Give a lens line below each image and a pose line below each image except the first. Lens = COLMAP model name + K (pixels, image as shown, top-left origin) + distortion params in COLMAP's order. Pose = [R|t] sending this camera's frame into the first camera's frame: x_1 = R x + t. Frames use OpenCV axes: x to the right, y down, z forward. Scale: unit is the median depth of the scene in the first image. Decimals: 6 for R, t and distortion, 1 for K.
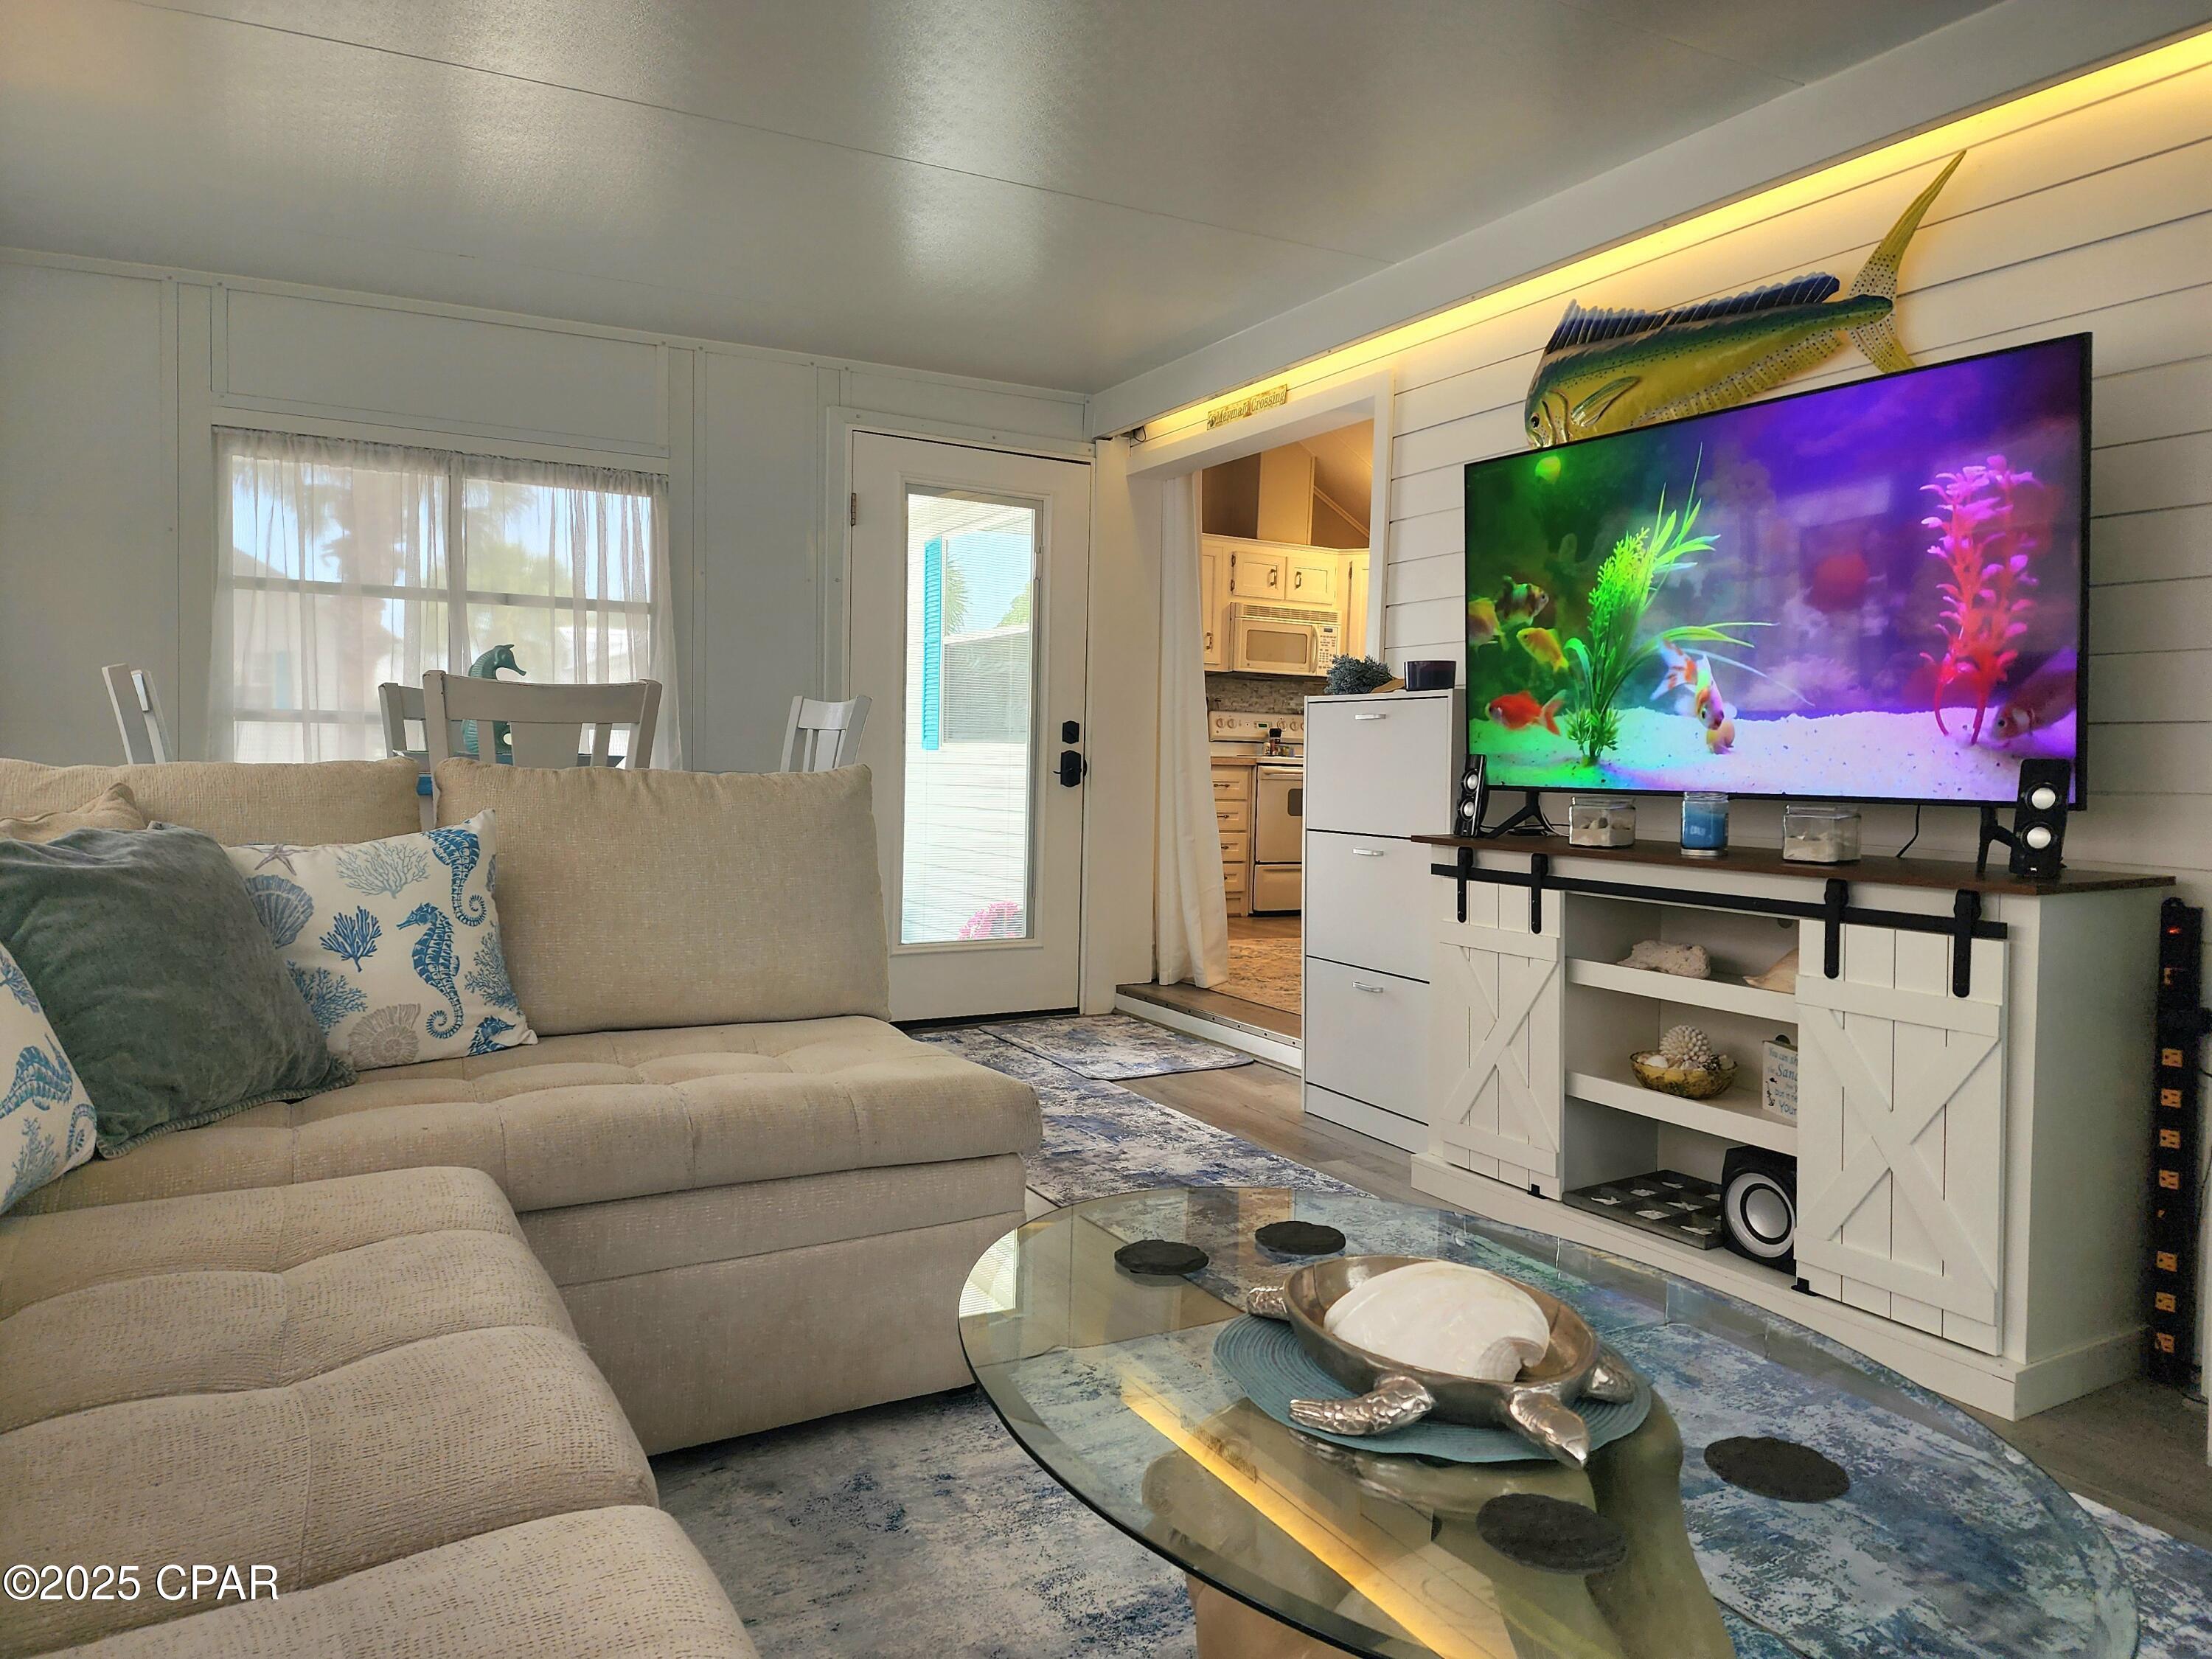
lens RADIAL K [[1486.5, 0, 1084.8], [0, 1486.5, 846.9], [0, 0, 1]] dist [0.059926, -0.053741]
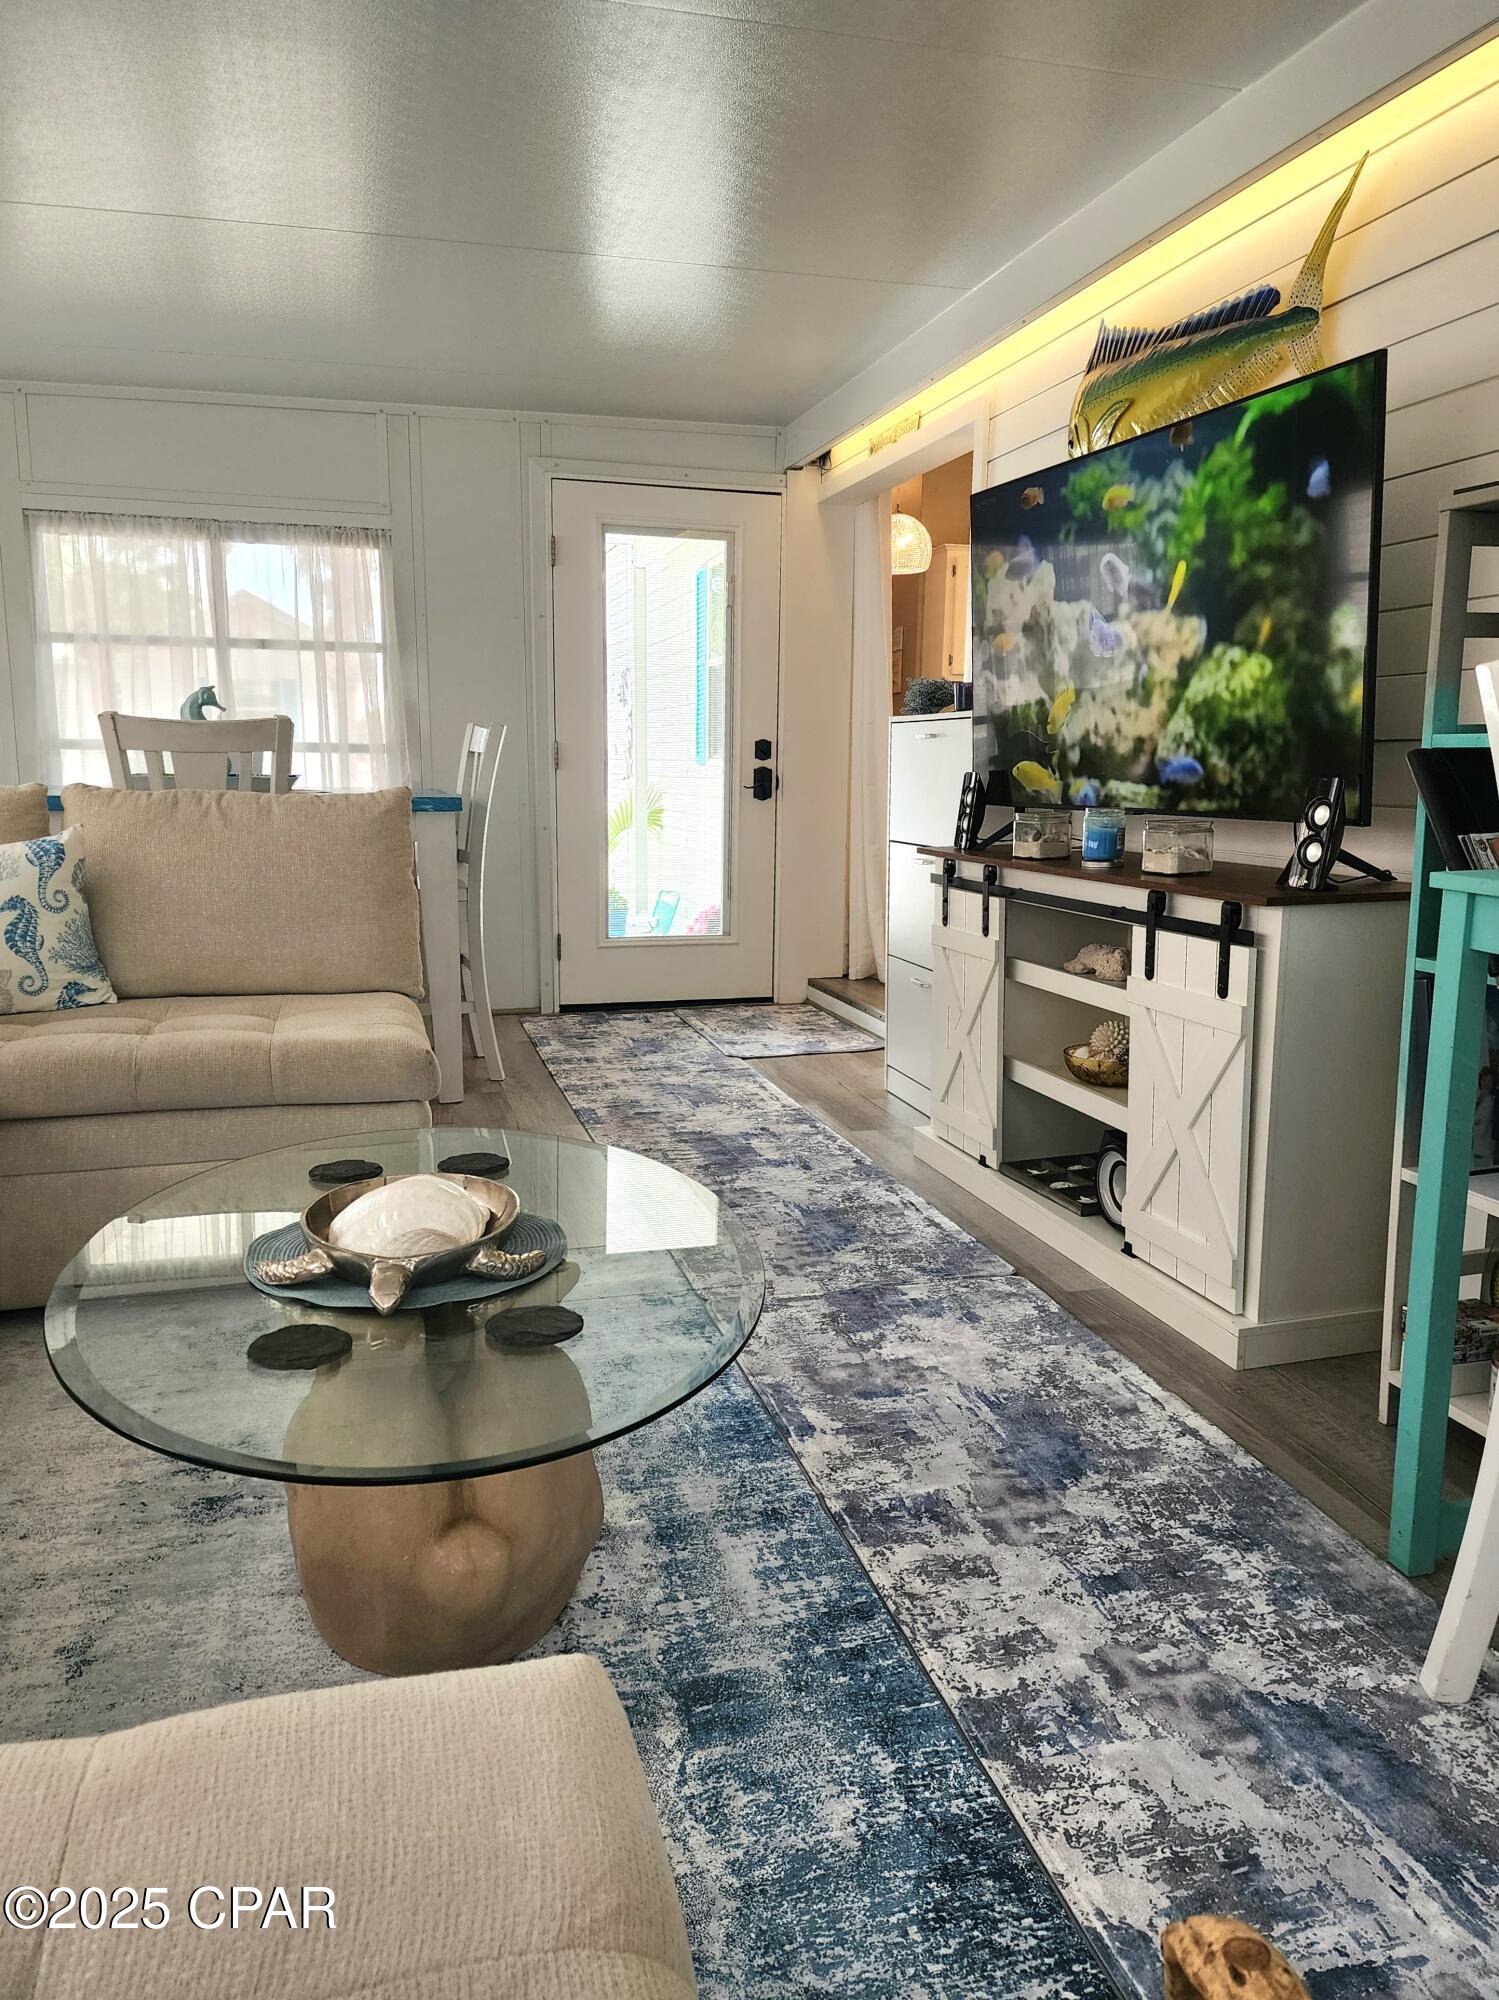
lens RADIAL K [[1344.1, 0, 700.9], [0, 1344.1, 1026.9], [0, 0, 1]] dist [0.059926, -0.053741]
pose [[0.975439, 0.030282, -0.218179, 0.328116], [-0.000749, 0.990955, 0.134191, -0.007381], [0.220269, -0.130731, 0.966639, -0.041497]]
